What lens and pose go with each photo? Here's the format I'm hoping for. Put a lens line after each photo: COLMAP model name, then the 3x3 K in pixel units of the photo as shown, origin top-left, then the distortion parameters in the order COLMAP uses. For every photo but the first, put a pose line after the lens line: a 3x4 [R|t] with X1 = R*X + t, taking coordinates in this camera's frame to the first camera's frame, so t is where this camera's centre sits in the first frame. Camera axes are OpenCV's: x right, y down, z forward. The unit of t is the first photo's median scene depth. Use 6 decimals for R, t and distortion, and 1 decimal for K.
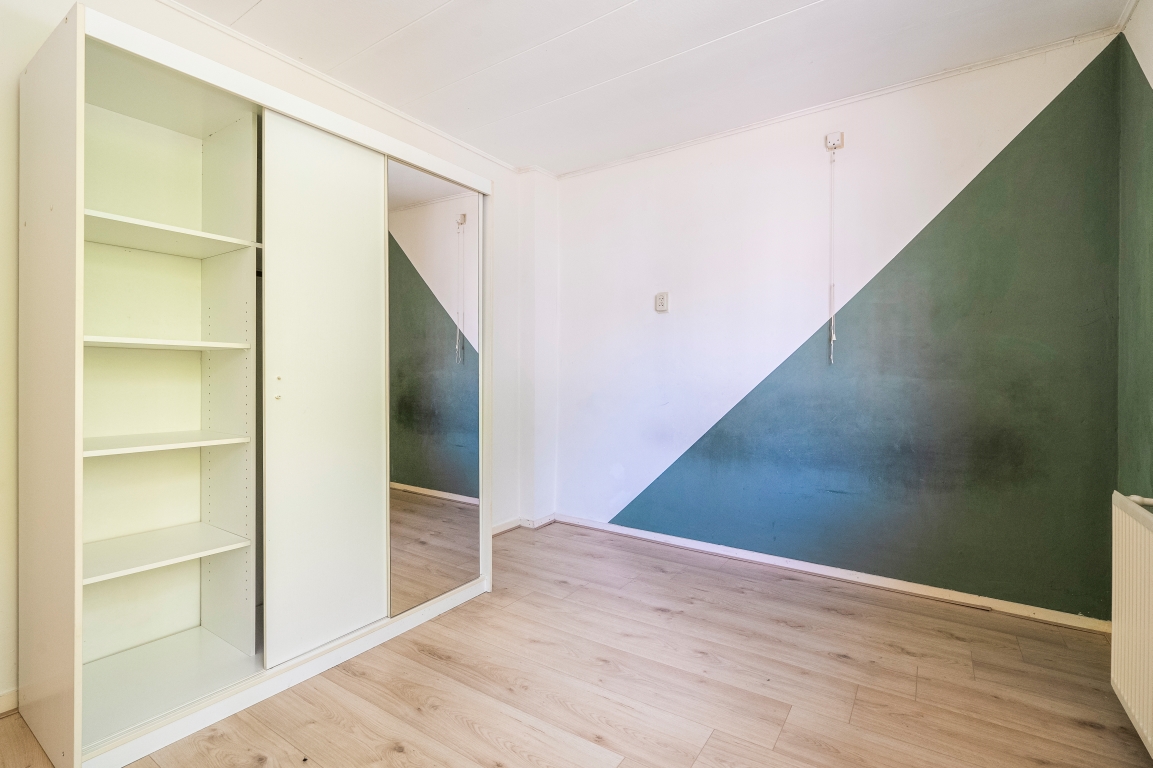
lens RADIAL K [[532.3, 0, 573.1], [0, 532.3, 382.8], [0, 0, 1]] dist [-0.003537, -0.000107]
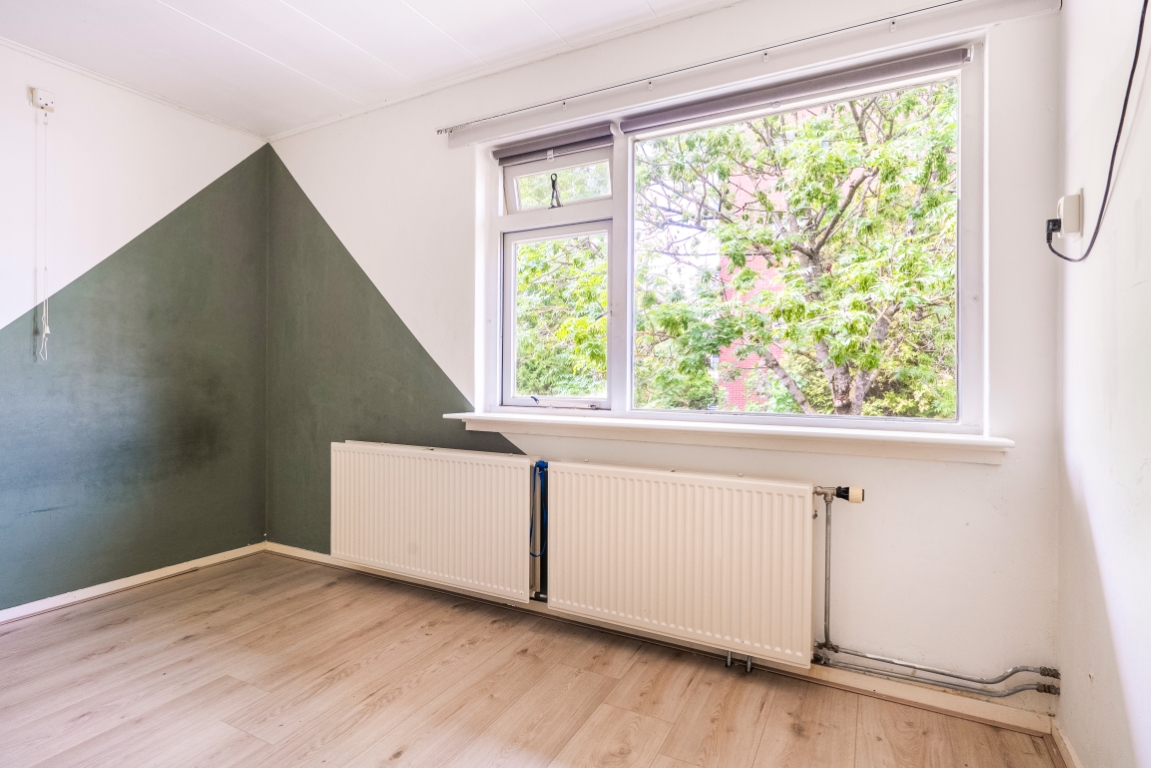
lens RADIAL K [[586.0, 0, 570.0], [0, 586.0, 384.6], [0, 0, 1]] dist [-0.000091, 0.000065]
pose [[-0.108409, -0.021572, 0.993872, -0.704342], [0.014672, 0.999621, 0.023297, -0.008879], [-0.993998, 0.017108, -0.108051, 0.340164]]
